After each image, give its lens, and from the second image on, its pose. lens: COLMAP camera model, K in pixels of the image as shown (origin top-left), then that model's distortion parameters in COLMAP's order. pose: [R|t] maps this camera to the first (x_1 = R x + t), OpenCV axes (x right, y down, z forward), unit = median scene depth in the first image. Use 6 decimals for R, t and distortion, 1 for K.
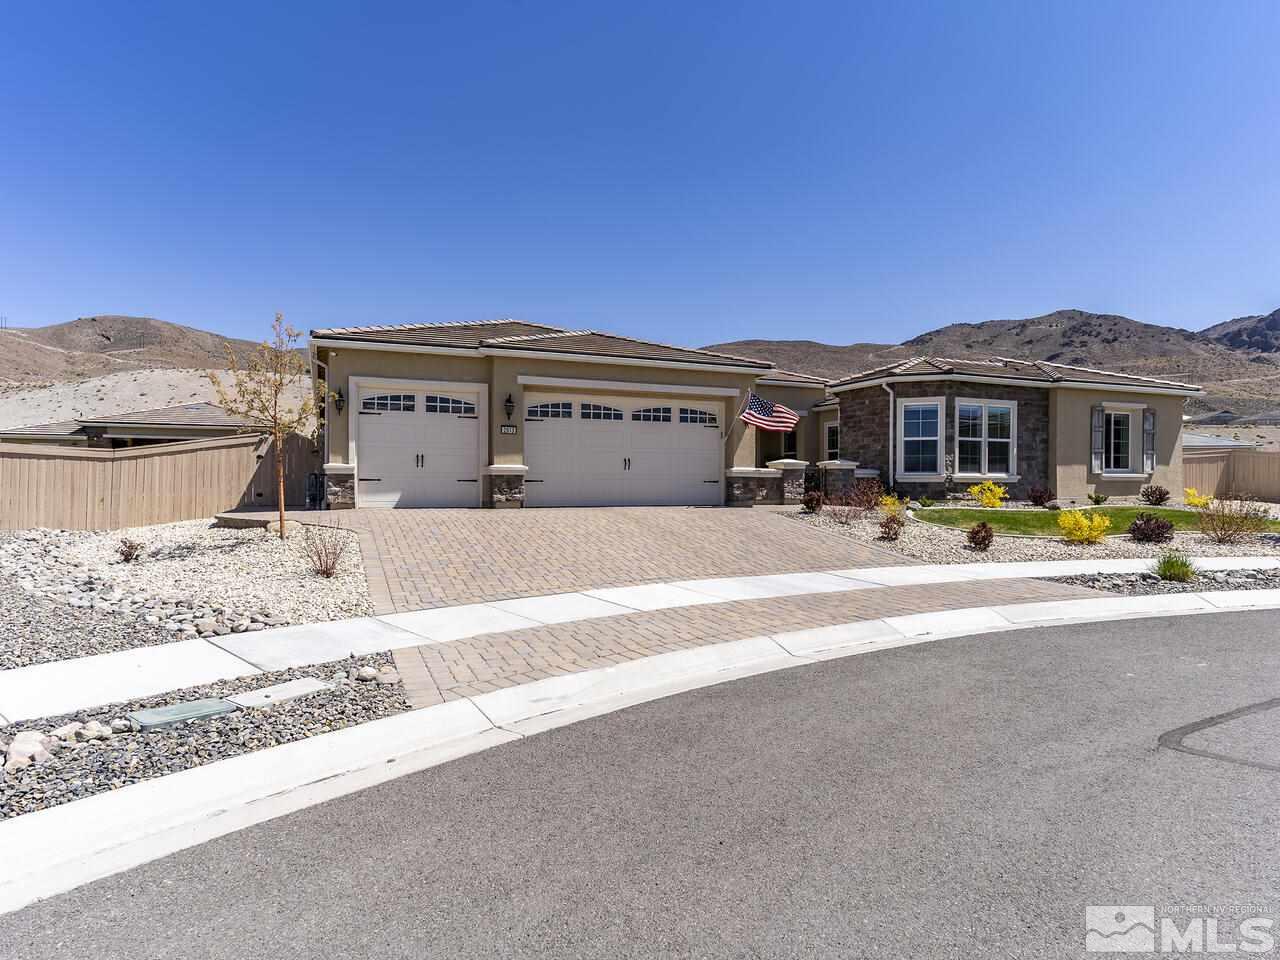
lens RADIAL K [[730.5, 0, 640.0], [0, 730.5, 480.0], [0, 0, 1]] dist [0.001833, 0.000804]
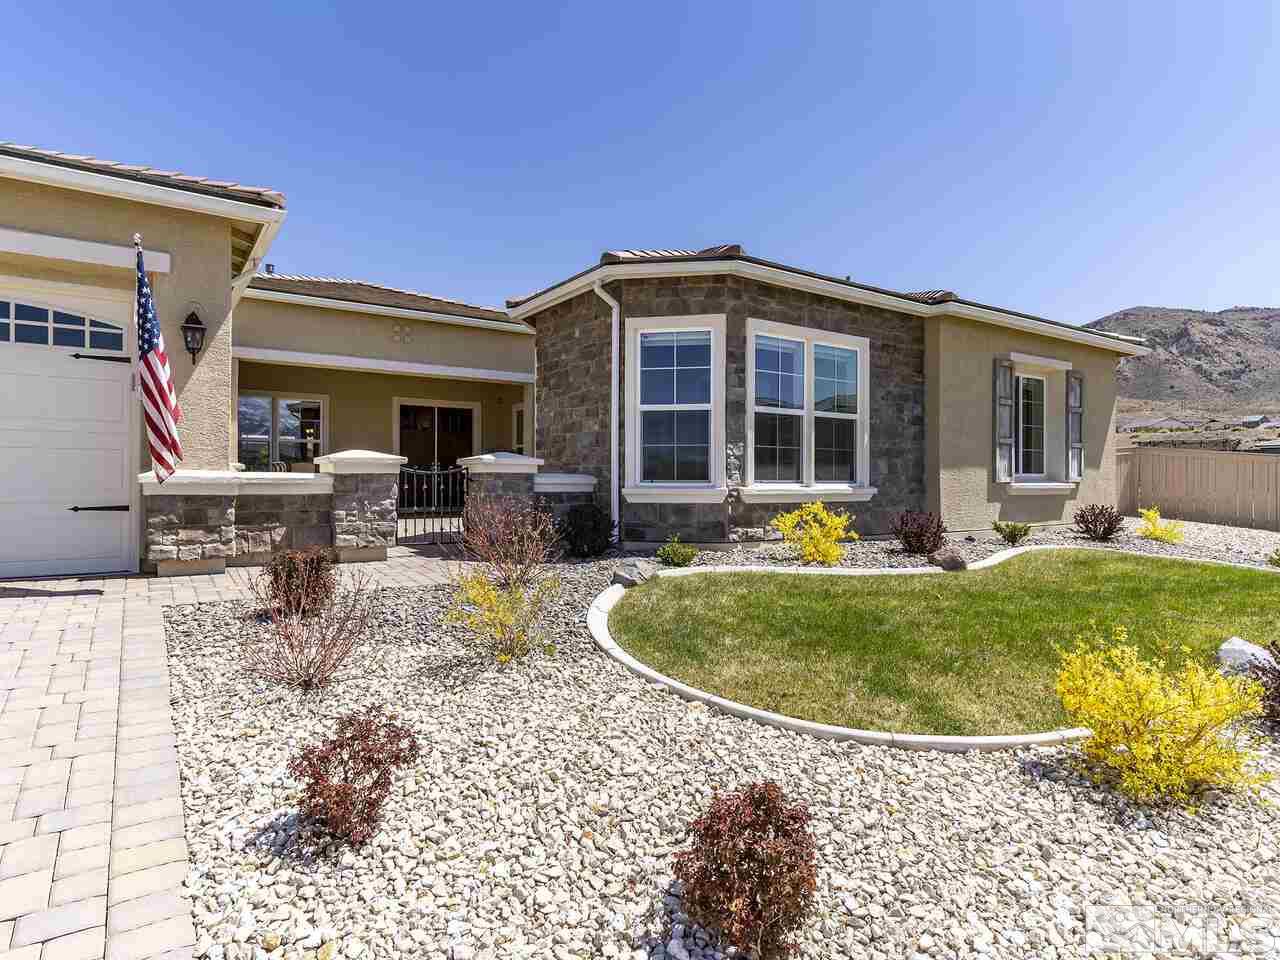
lens RADIAL K [[681.2, 0, 640.0], [0, 681.2, 480.0], [0, 0, 1]] dist [-0.002417, -0.000207]
pose [[0.983811, 0.000015, 0.179207, 0.284668], [0.000514, 0.999996, -0.002904, -0.010293], [-0.179207, 0.002949, 0.983807, 0.583764]]
